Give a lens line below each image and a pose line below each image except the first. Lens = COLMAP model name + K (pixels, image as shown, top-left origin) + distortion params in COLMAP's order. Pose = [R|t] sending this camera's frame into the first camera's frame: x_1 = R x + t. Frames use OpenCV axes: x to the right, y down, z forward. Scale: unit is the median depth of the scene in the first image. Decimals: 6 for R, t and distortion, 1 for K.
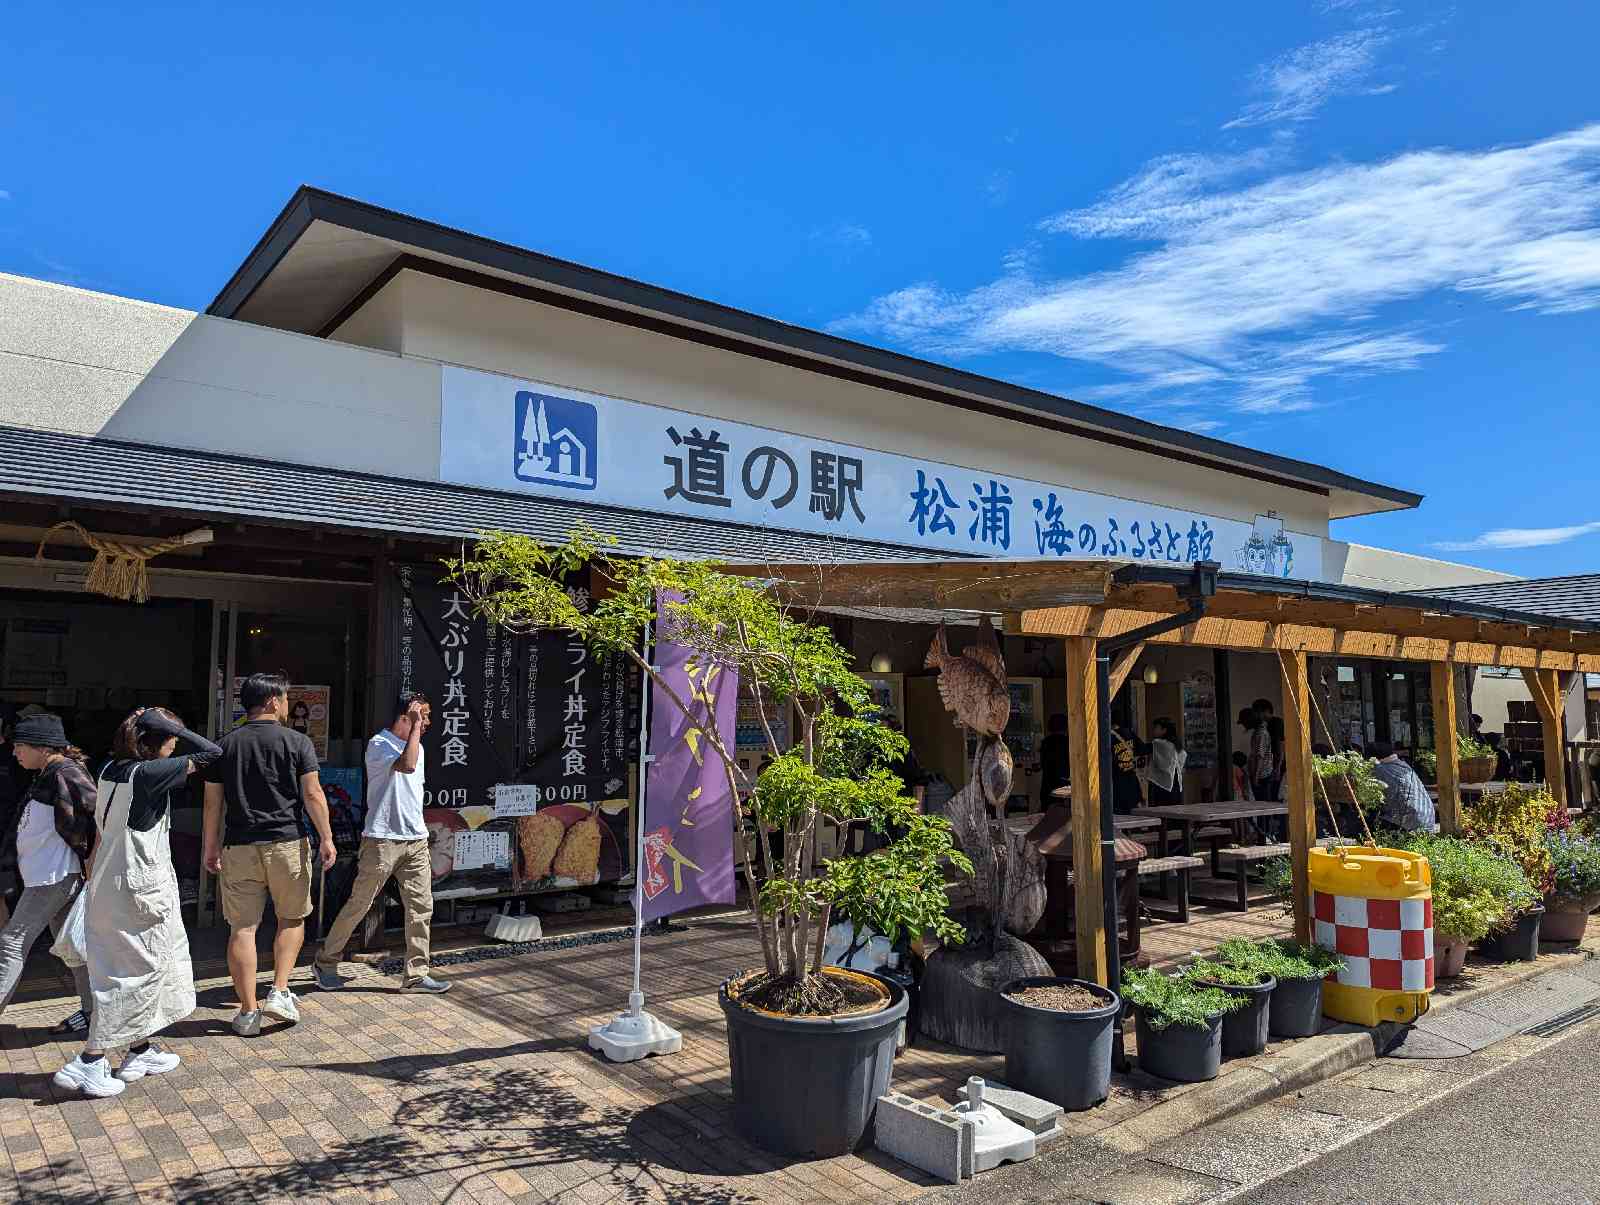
lens RADIAL K [[1130.3, 0, 794.1], [0, 1130.3, 610.3], [0, 0, 1]] dist [0.059748, 0.000257]
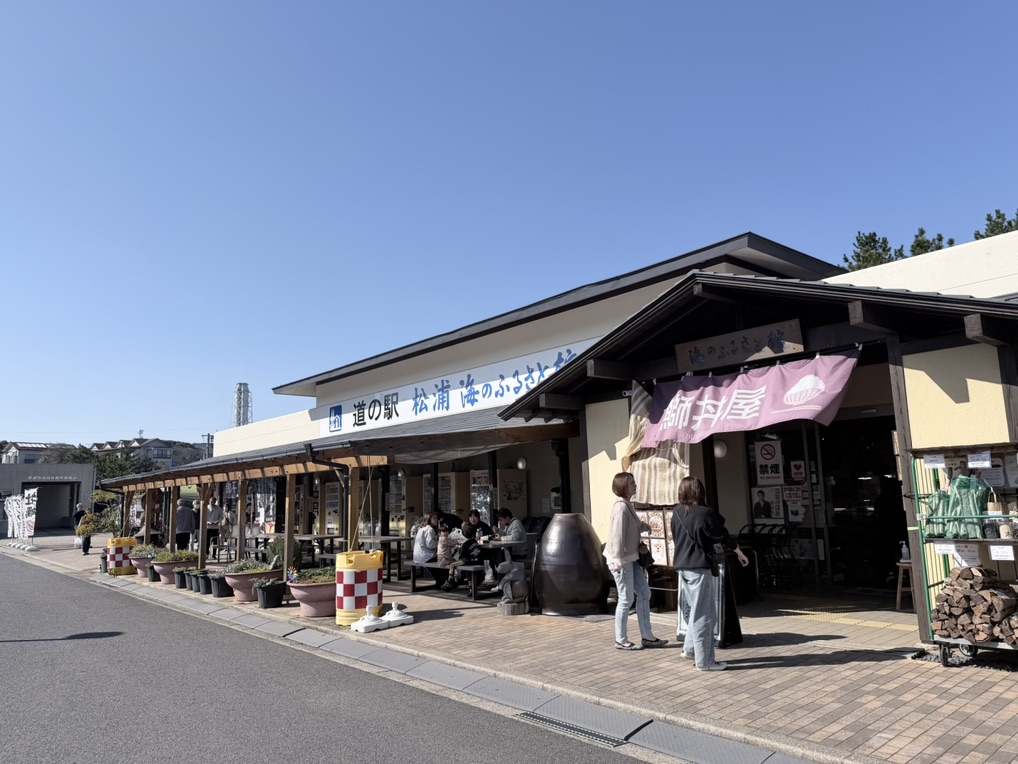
lens RADIAL K [[688.6, 0, 524.2], [0, 688.6, 371.8], [0, 0, 1]] dist [0.035055, -0.012528]
pose [[0.058698, -0.162293, -0.984995, 1.518326], [0.142565, 0.977946, -0.152636, 0.092912], [0.988043, -0.131466, 0.080541, 1.098531]]
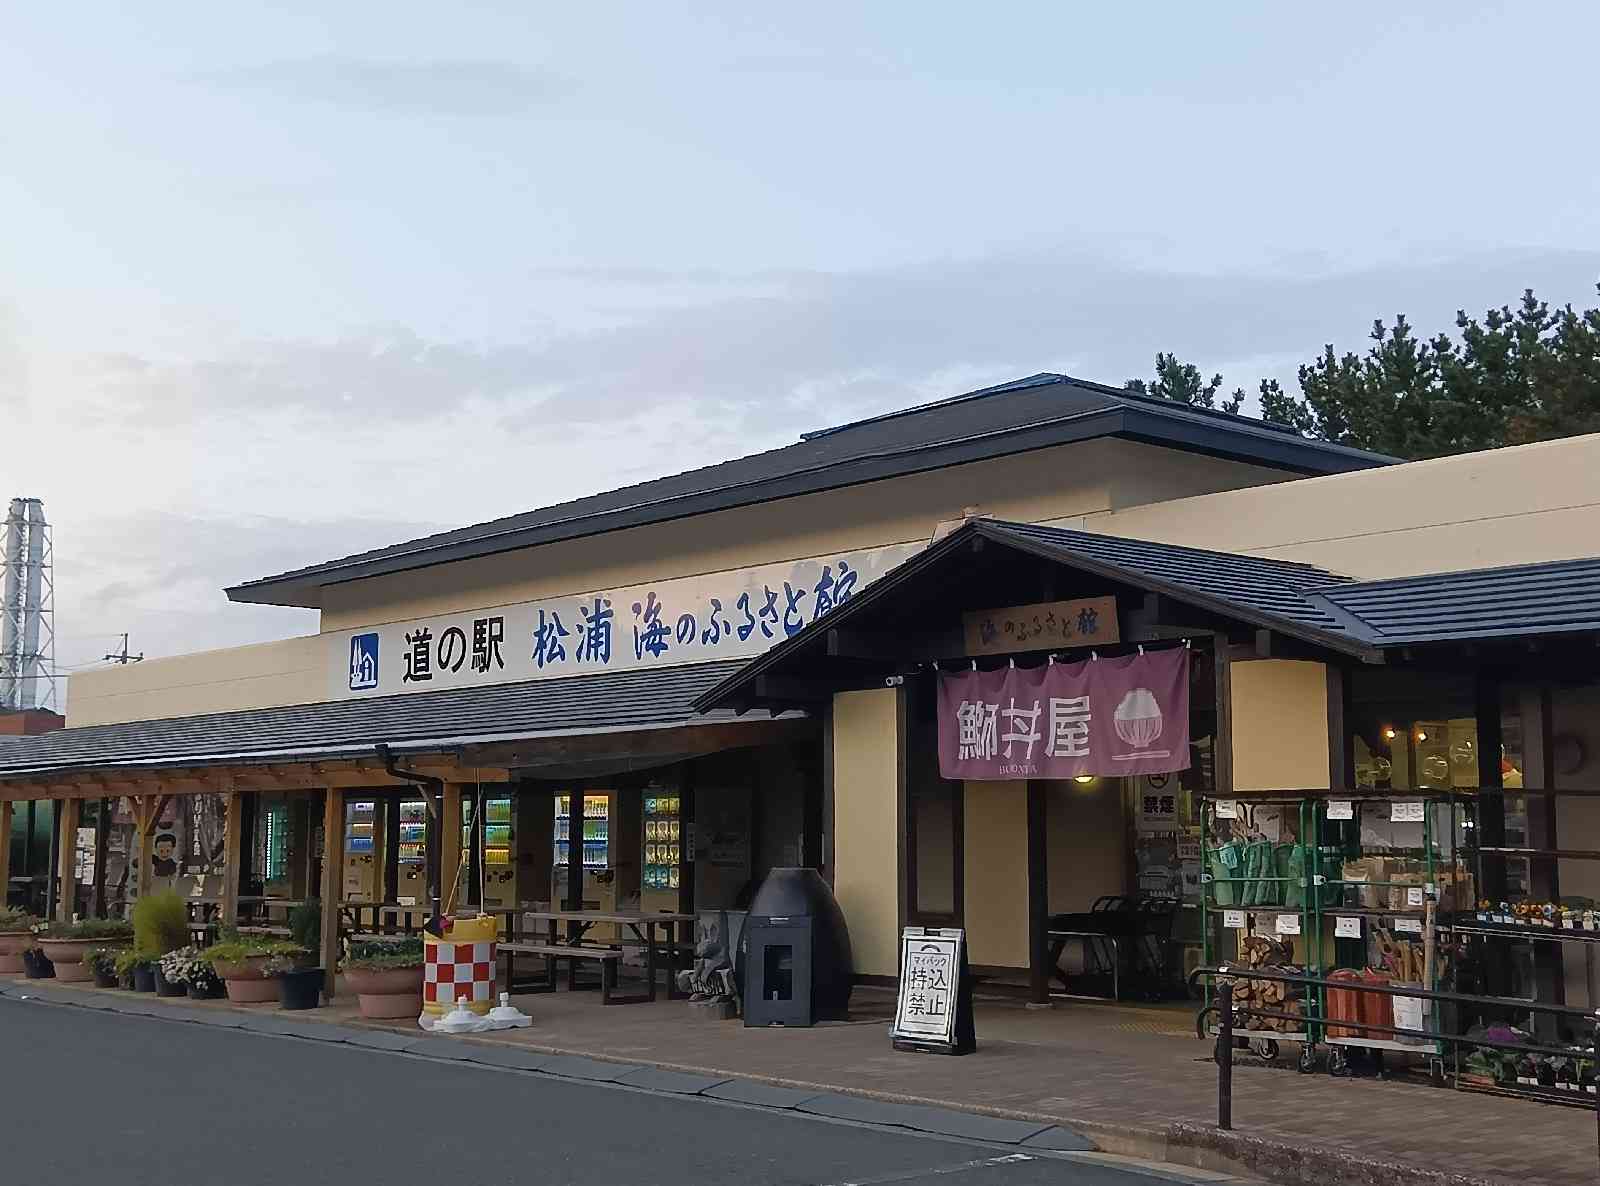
lens RADIAL K [[2005.9, 0, 789.7], [0, 2005.9, 588.5], [0, 0, 1]] dist [0.007222, 0.000000]
pose [[0.042764, -0.111264, -0.992870, 2.077734], [0.107798, 0.988492, -0.106130, 0.092203], [0.993253, -0.102491, 0.054266, 1.125881]]
